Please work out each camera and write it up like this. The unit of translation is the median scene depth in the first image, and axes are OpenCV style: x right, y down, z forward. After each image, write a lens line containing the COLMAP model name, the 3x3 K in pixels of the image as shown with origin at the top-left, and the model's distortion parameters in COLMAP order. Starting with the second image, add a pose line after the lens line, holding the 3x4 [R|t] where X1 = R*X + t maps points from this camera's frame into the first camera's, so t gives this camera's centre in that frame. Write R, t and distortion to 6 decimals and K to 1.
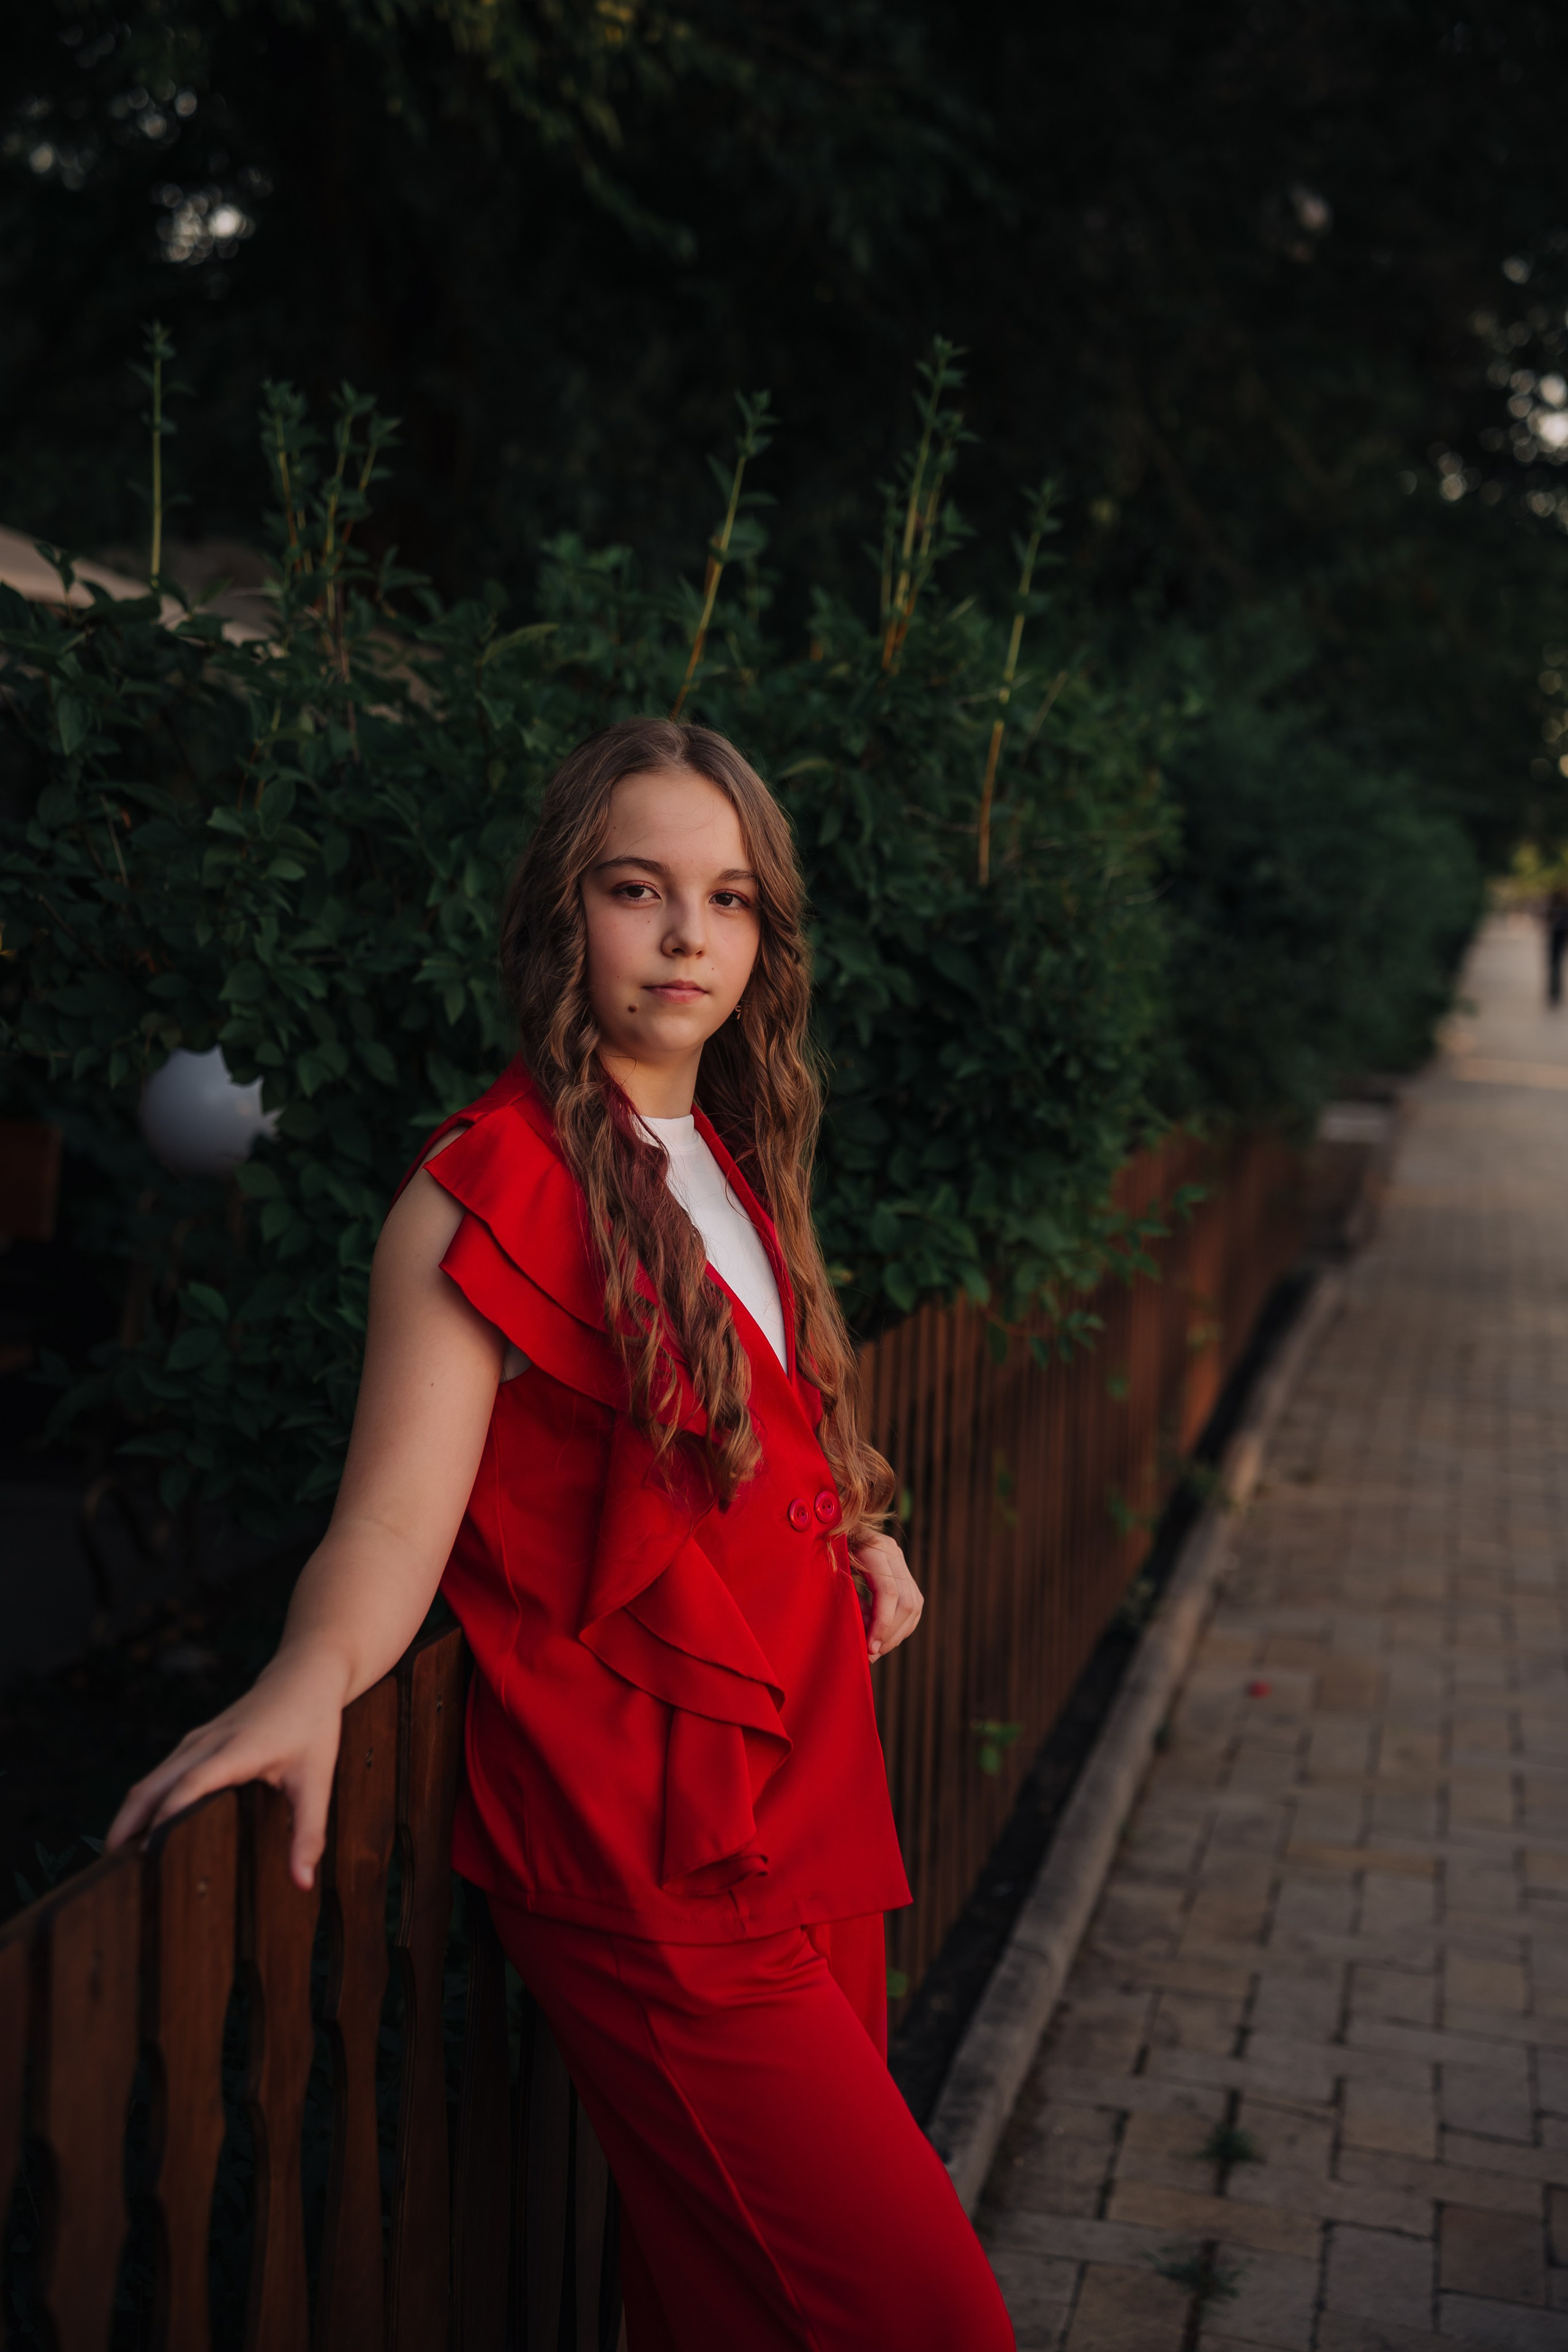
lens RADIAL K [[3587.4, 0, 773.7], [0, 3587.4, 1159.1], [0, 0, 1]] dist [0.326985, 0.000000]
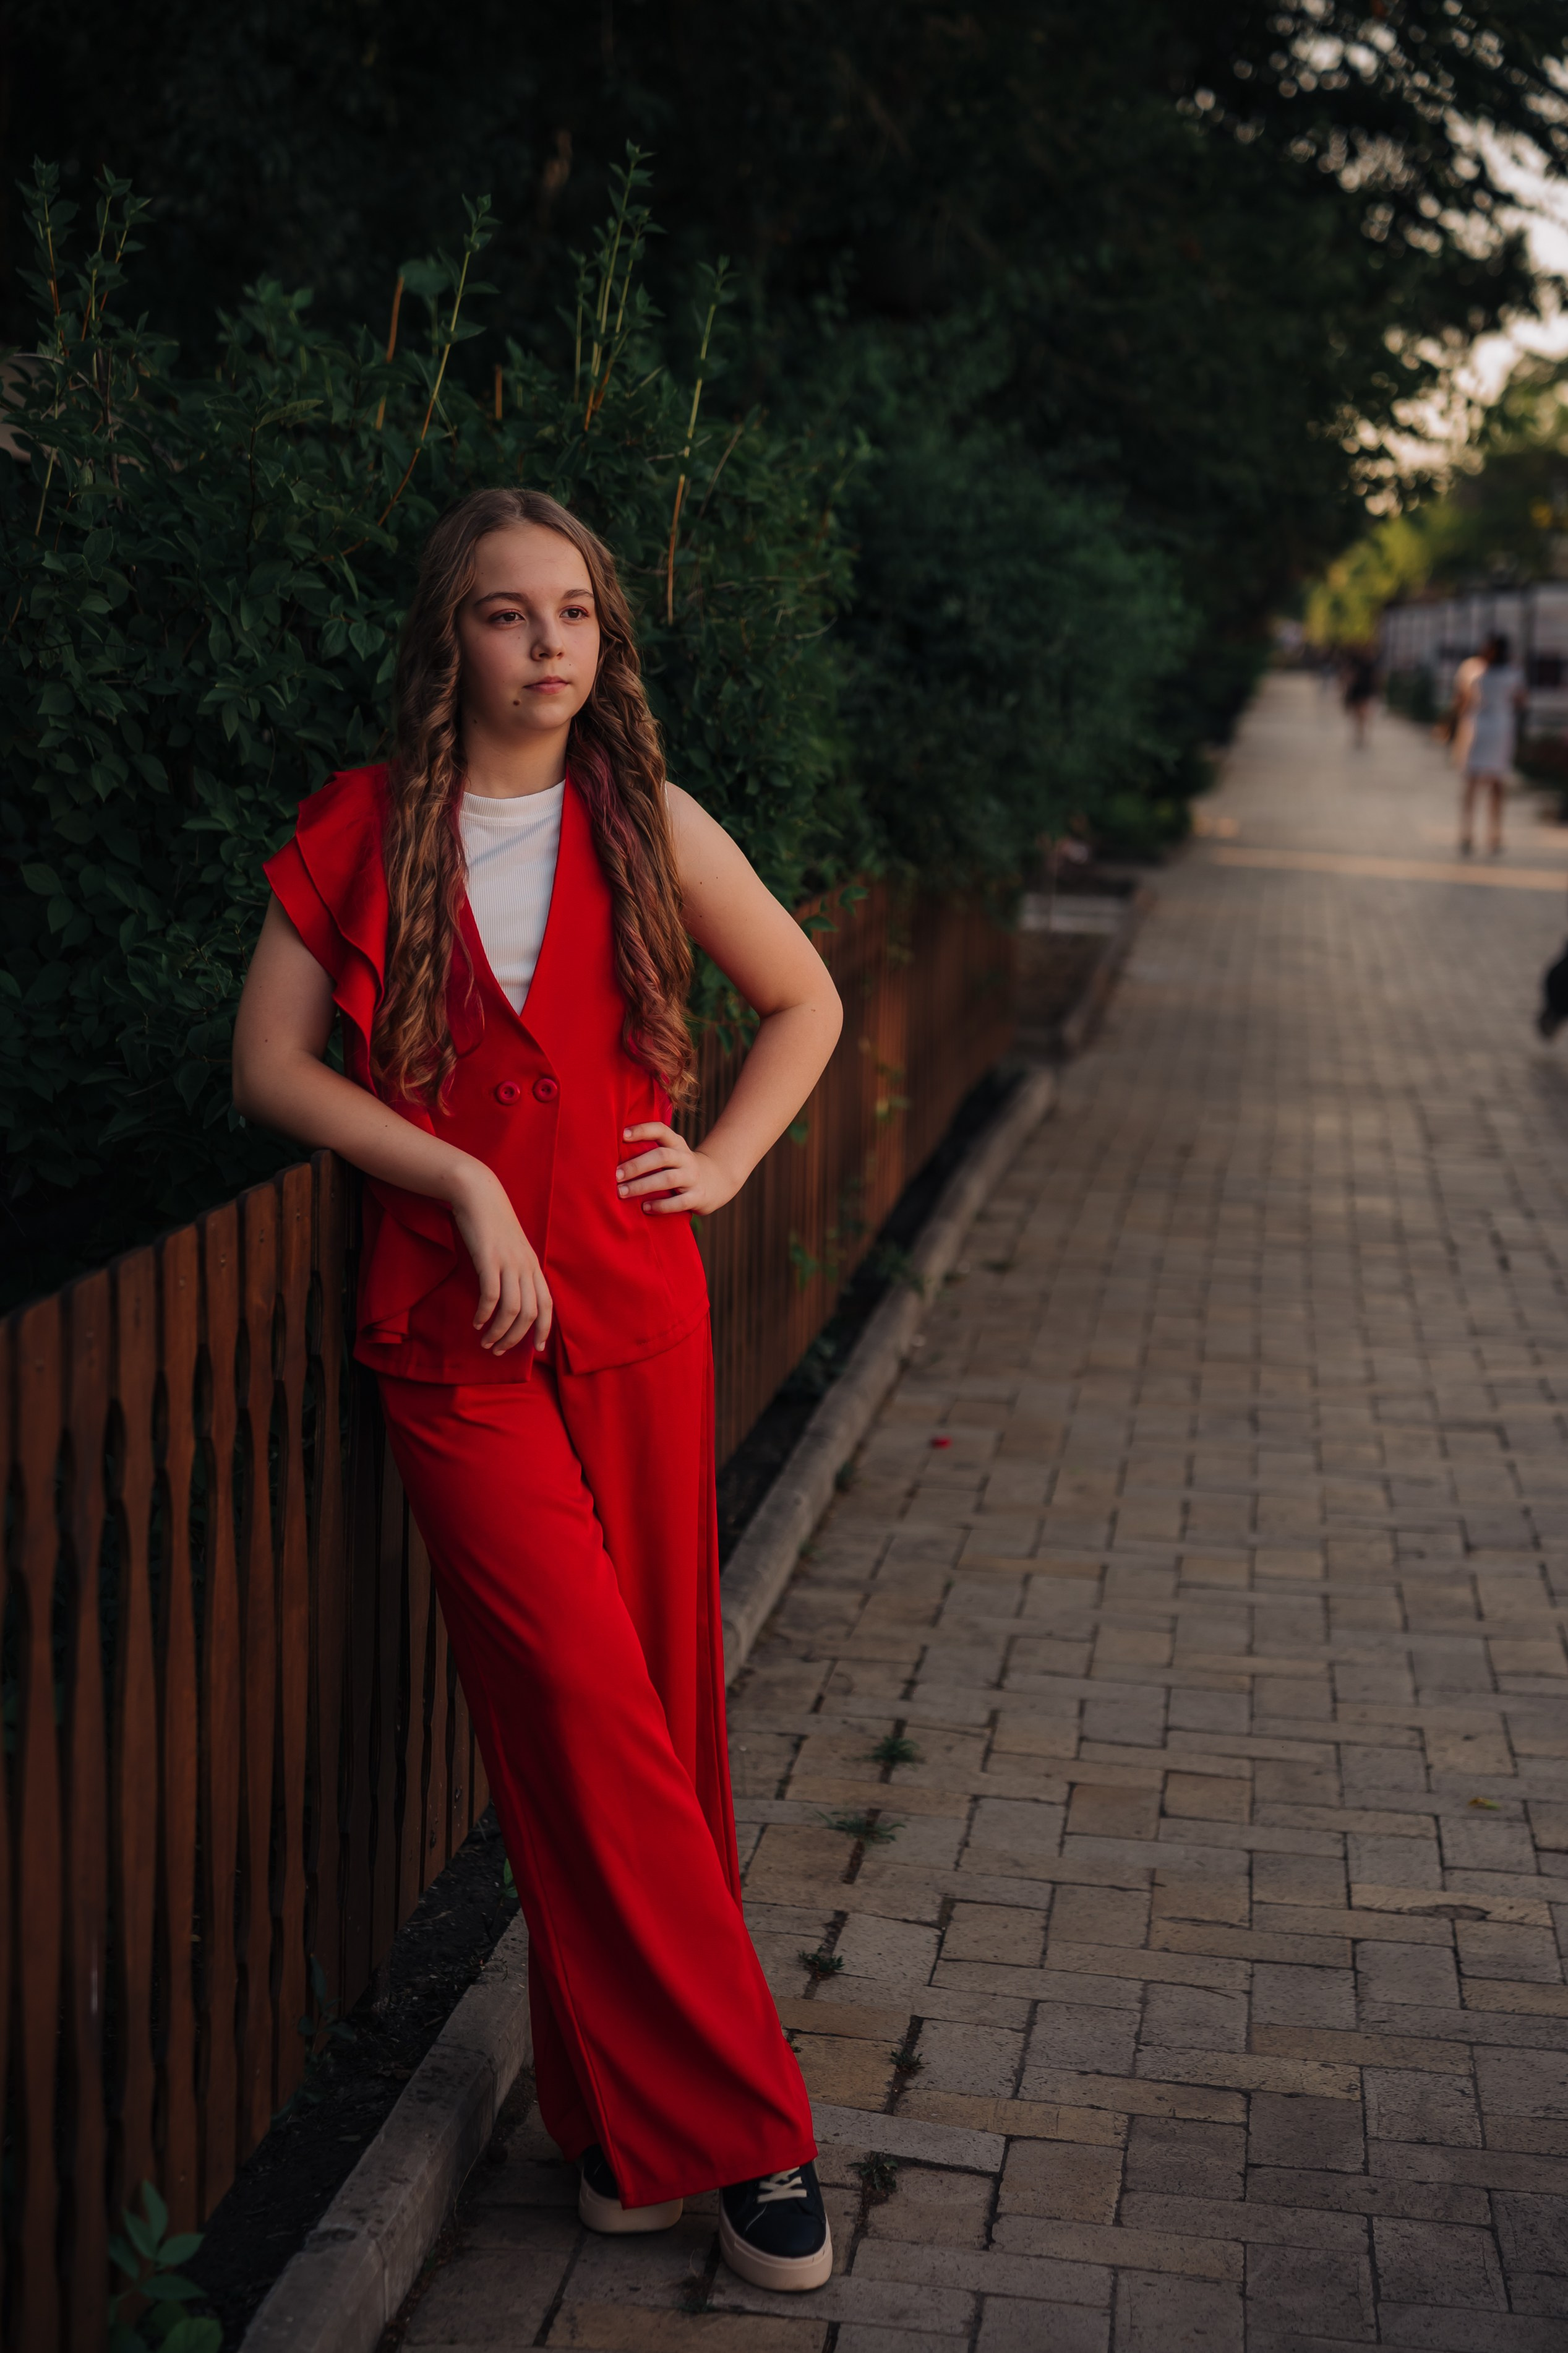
lens RADIAL K [[4703.0, 0, 807.2], [0, 4703.0, 1158.1], [0, 0, 1]] dist [0.516525, 0.000000]
pose [[0.995438, -0.013143, 0.094499, -0.037595], [0.009808, 0.999315, 0.035671, 0.034987], [-0.094903, -0.034581, 0.994886, -0.435695]]
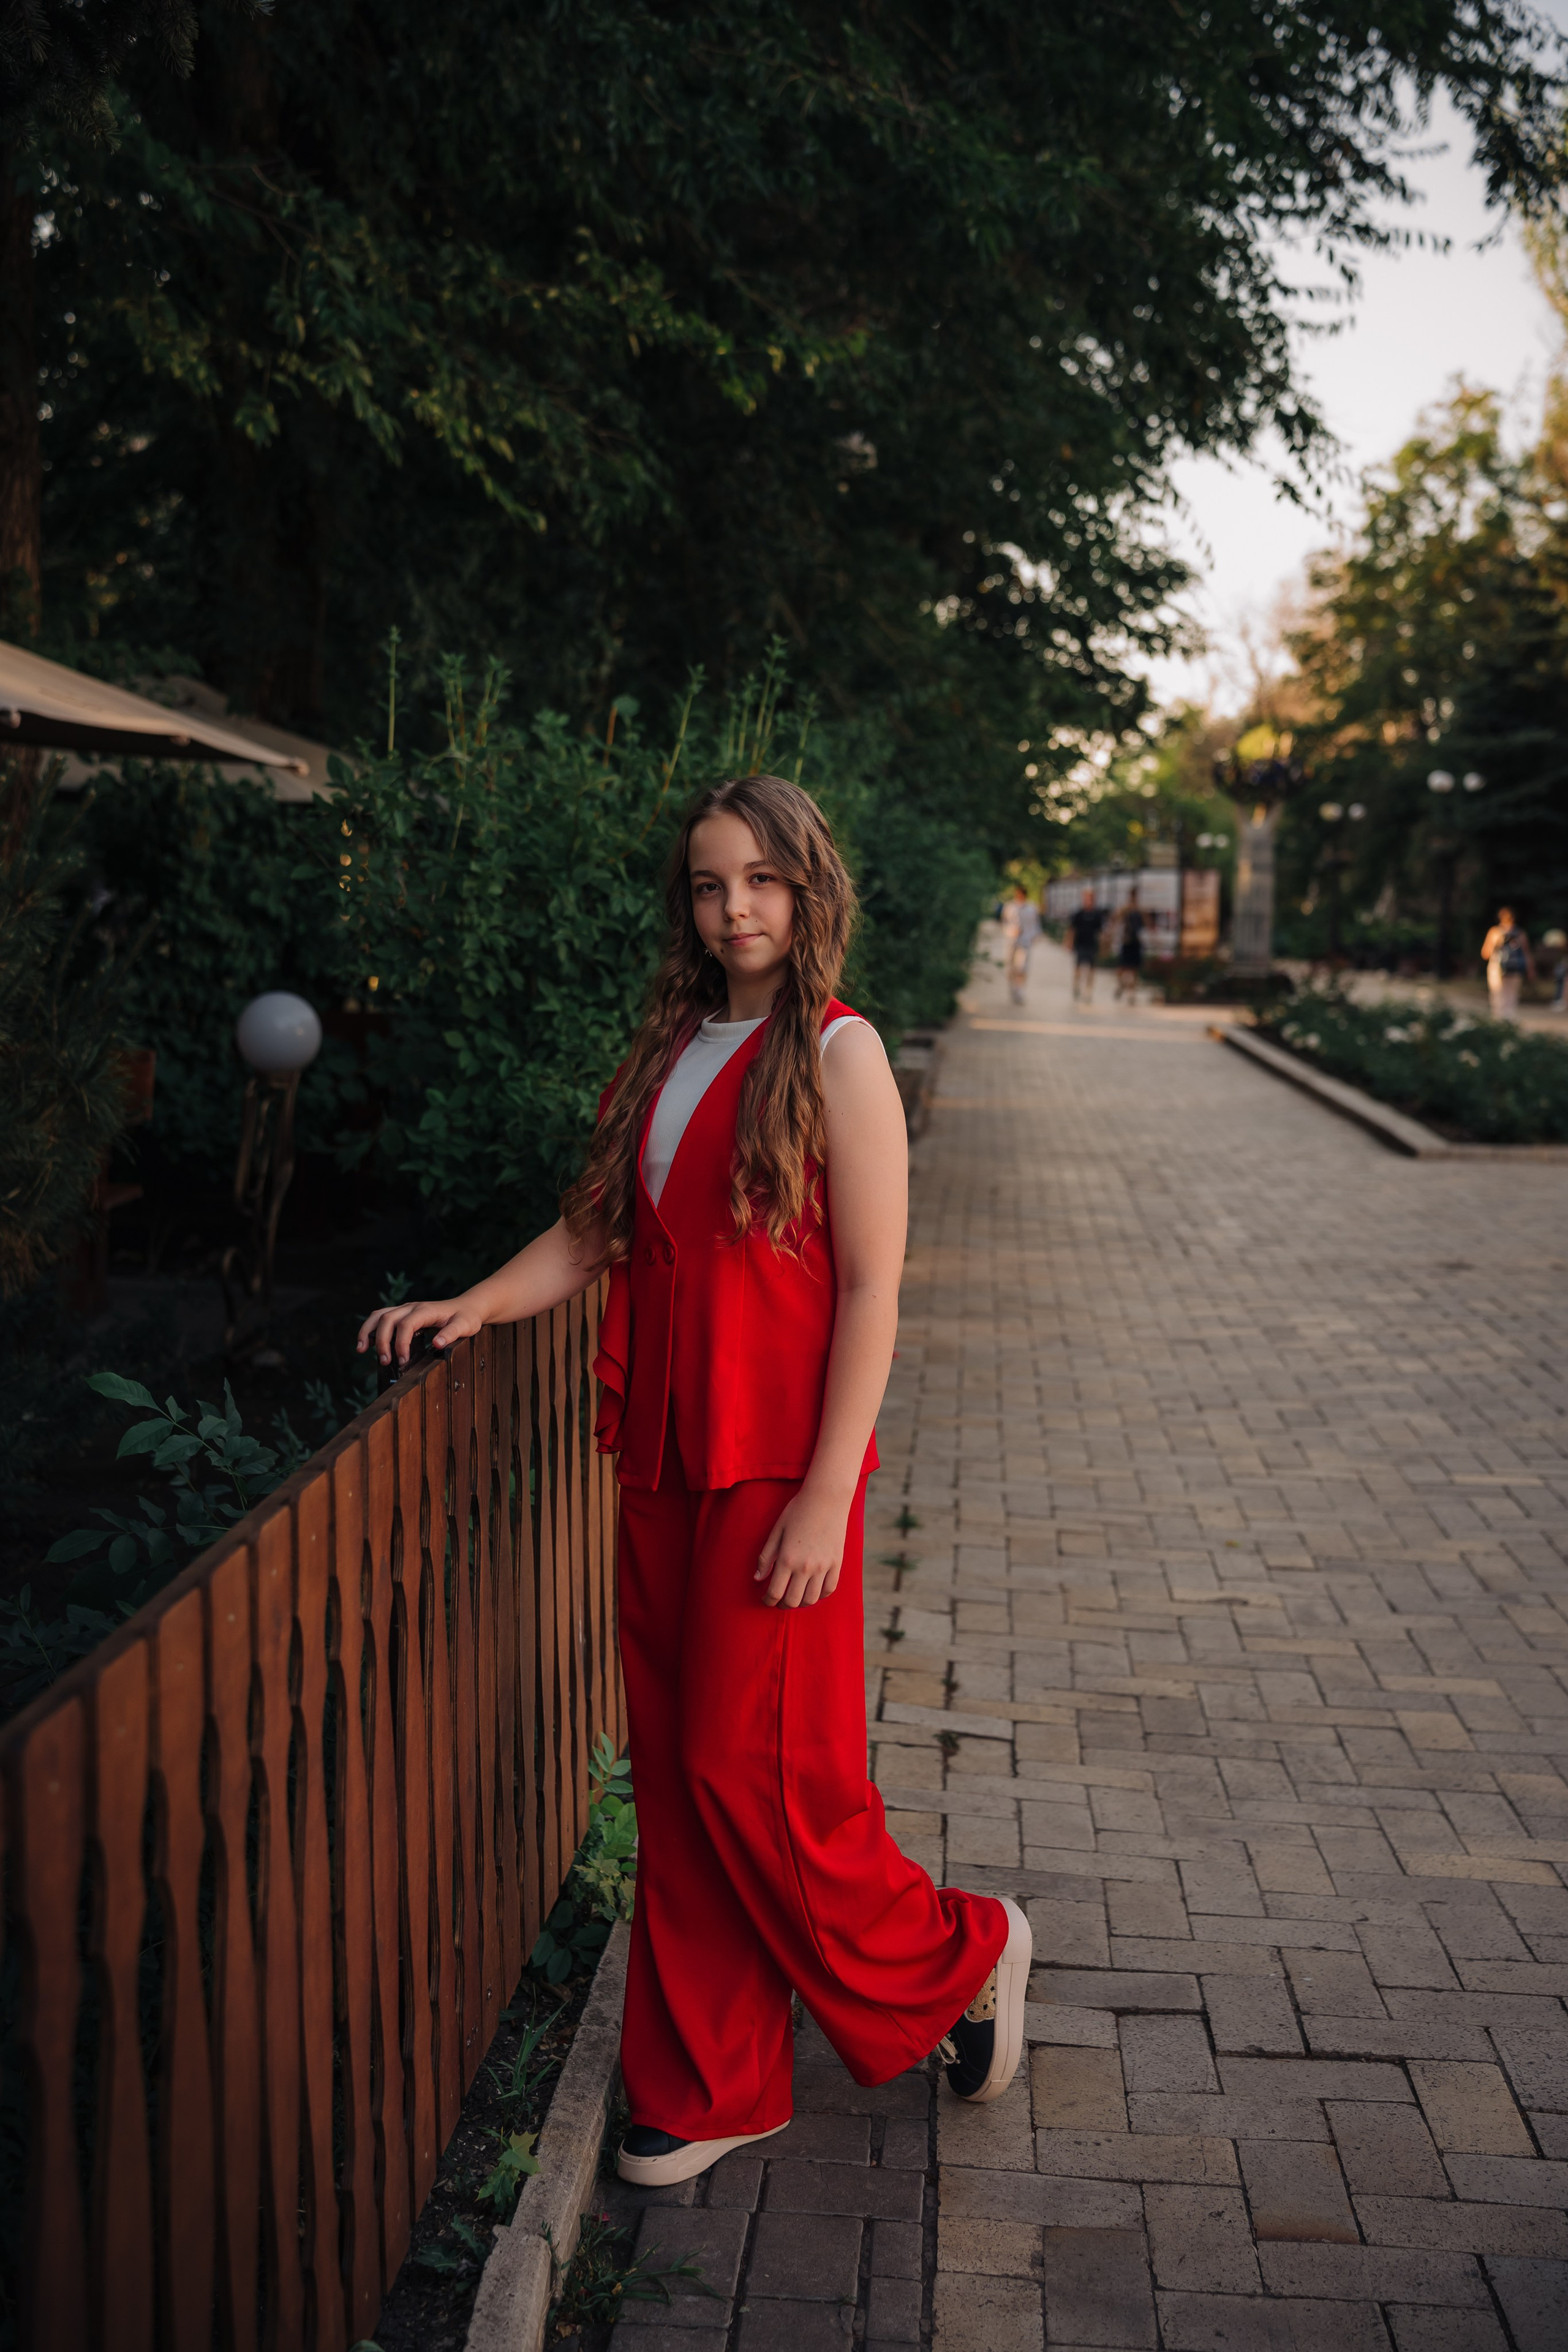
lens RADIAL K [[2754.0, 0, 760.3], [0, 2754.0, 1171.0], [0, 0, 1]] dist [0.156739, 0.000000]
pose [[0.993437, -0.023648, 0.111914, -0.121122], [0.021075, 0.999487, 0.024114, 0.038431], [-0.112427, -0.021597, 0.993425, -0.489137]]
